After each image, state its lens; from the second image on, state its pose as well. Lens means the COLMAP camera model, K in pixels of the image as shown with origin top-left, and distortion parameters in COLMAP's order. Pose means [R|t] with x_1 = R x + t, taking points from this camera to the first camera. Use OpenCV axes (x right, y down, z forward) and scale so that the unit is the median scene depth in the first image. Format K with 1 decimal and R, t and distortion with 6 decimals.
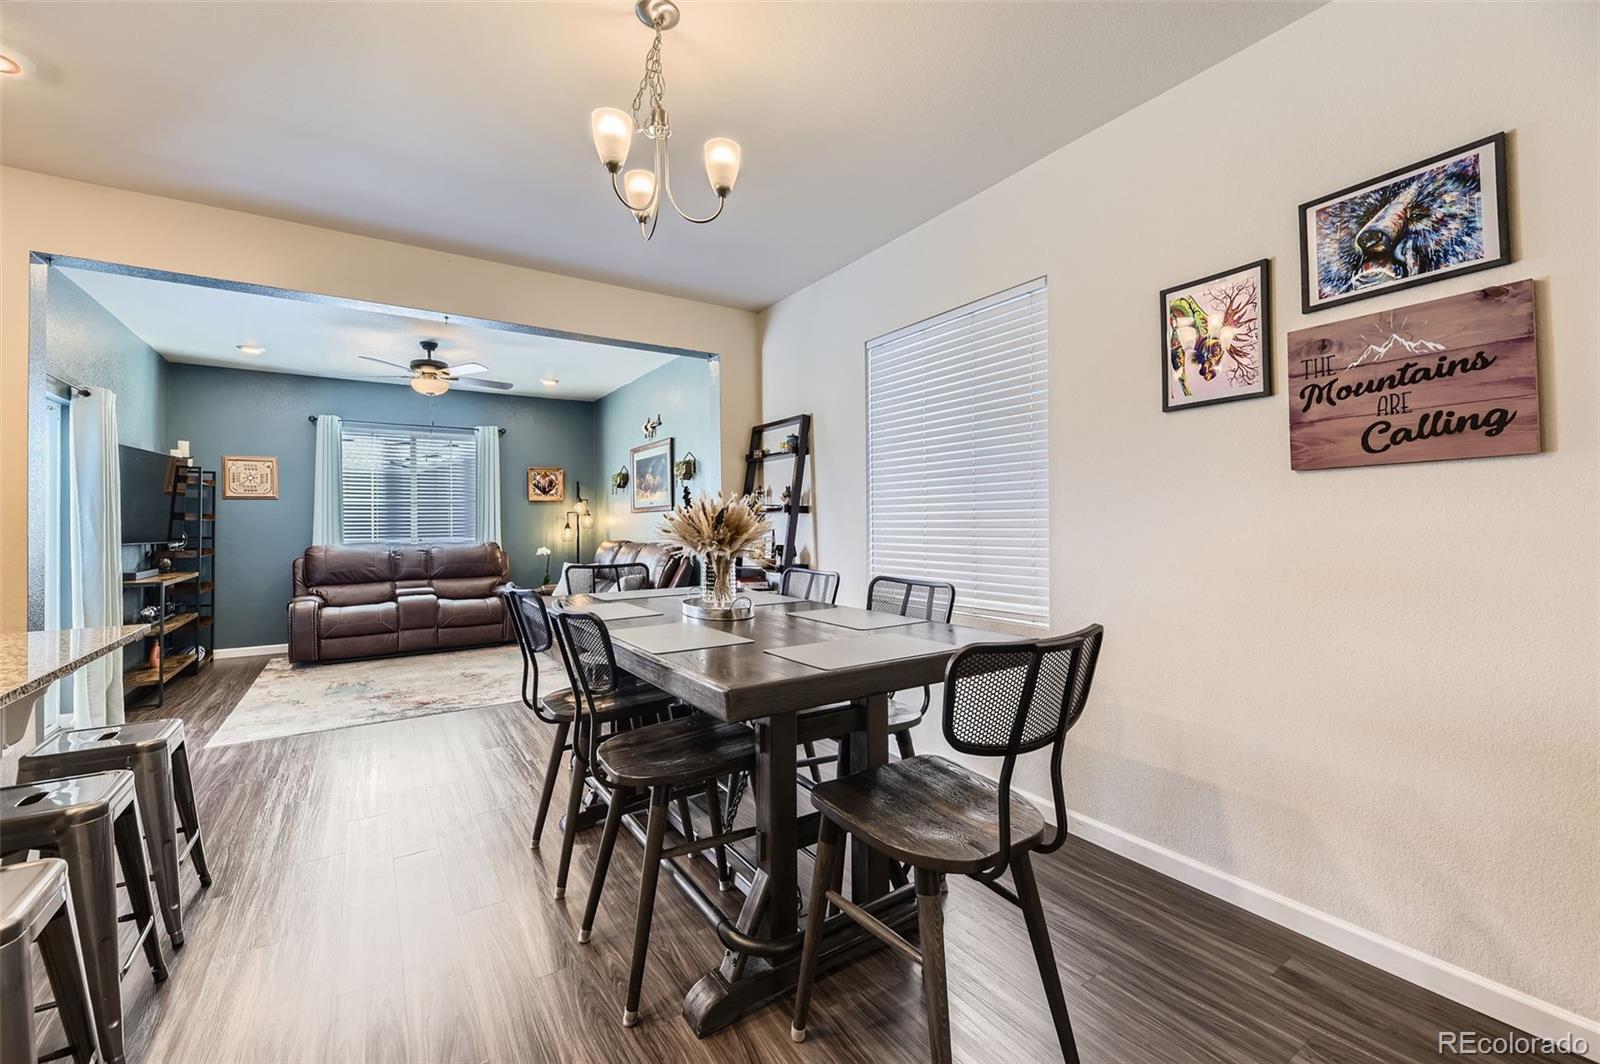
lens RADIAL K [[658.1, 0, 813.7], [0, 658.1, 516.1], [0, 0, 1]] dist [0.010704, -0.000345]
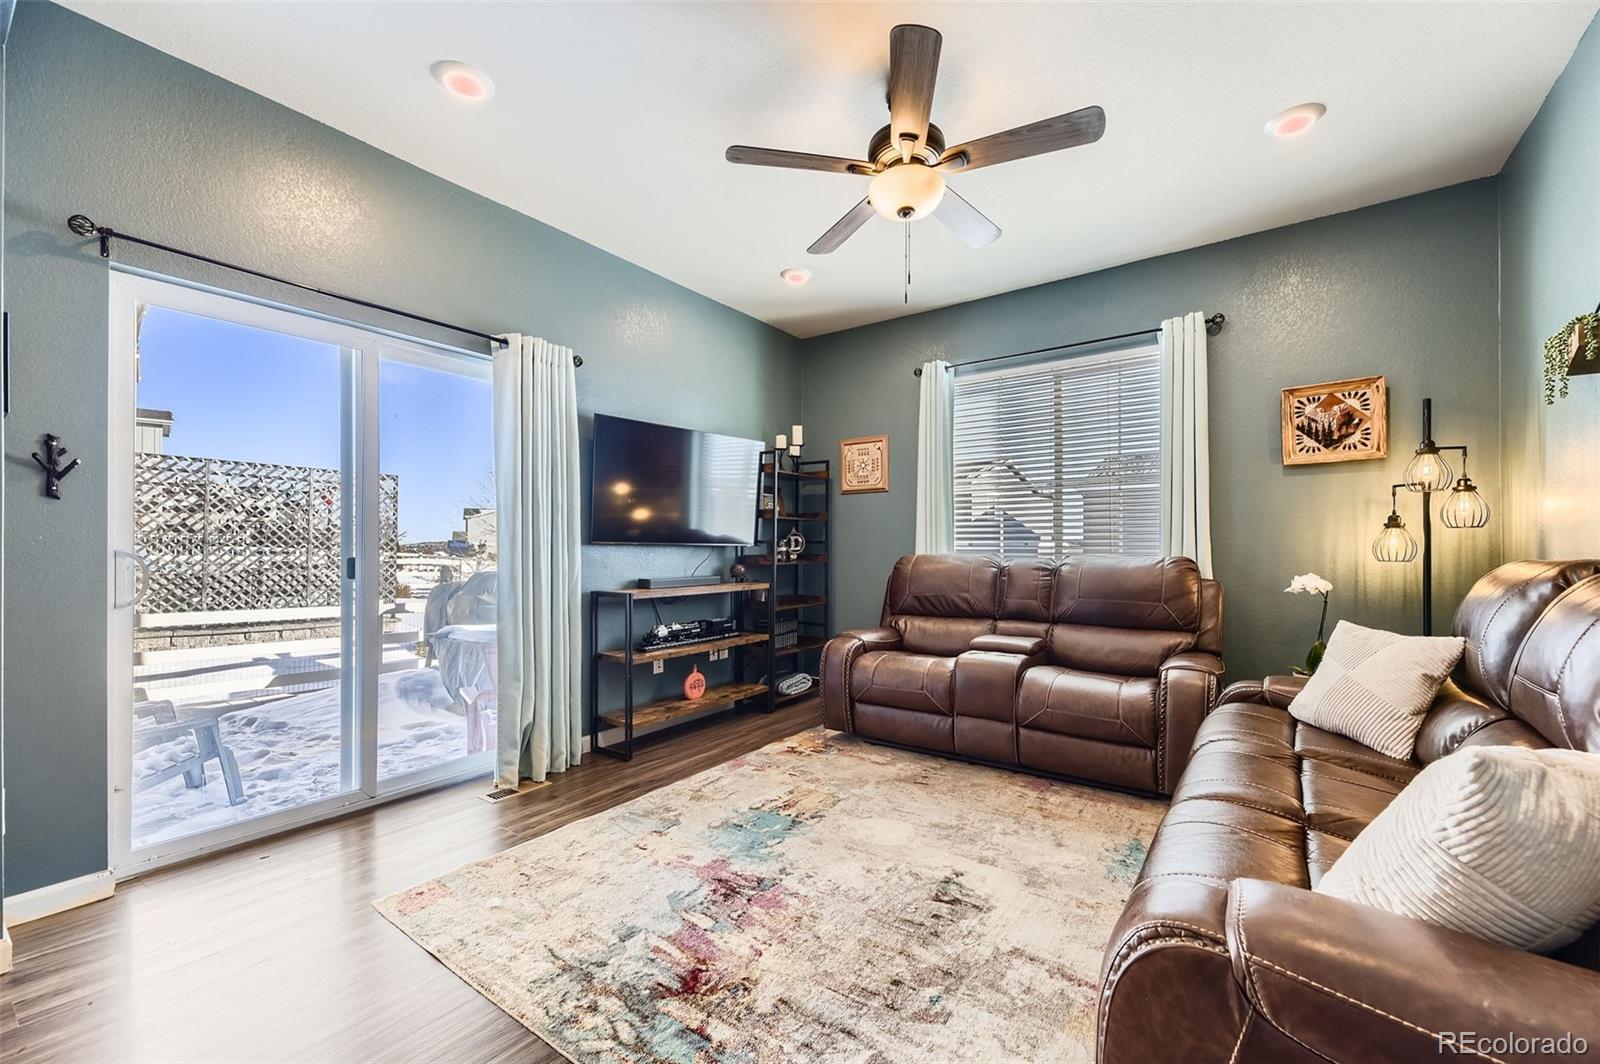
lens RADIAL K [[645.6, 0, 801.4], [0, 645.6, 545.4], [0, 0, 1]] dist [0.010720, -0.000128]
pose [[0.343016, 0.005873, -0.939311, -0.185966], [0.006636, 0.999940, 0.008675, 0.031643], [0.939306, -0.009209, 0.342956, 0.744366]]
